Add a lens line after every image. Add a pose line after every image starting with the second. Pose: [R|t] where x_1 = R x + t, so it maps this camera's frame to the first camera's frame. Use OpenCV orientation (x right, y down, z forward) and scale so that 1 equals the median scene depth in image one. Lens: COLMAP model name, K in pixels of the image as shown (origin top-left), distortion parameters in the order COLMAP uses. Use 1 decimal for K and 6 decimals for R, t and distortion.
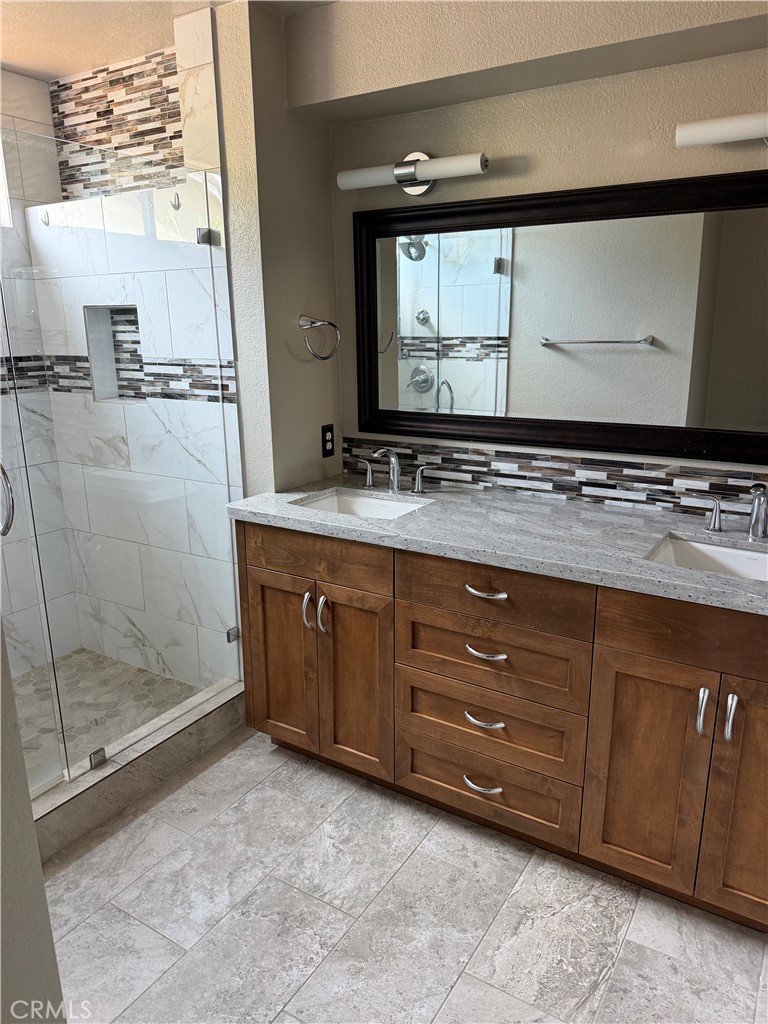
lens RADIAL K [[722.7, 0, 389.9], [0, 722.7, 508.7], [0, 0, 1]] dist [0.021854, -0.033868]
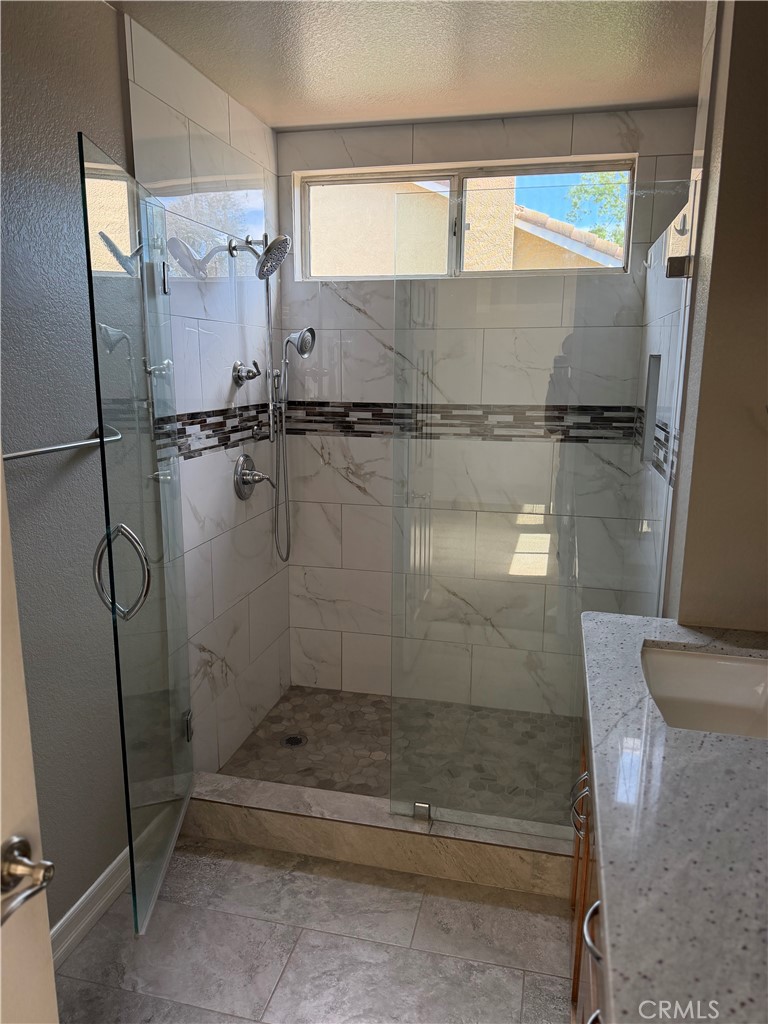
lens RADIAL K [[722.7, 0, 388.9], [0, 722.7, 516.2], [0, 0, 1]] dist [0.021854, -0.033868]
pose [[0.326037, 0.215247, -0.920526, 0.397125], [-0.258051, 0.957019, 0.132382, -0.154461], [0.909456, 0.194381, 0.367568, 0.519846]]
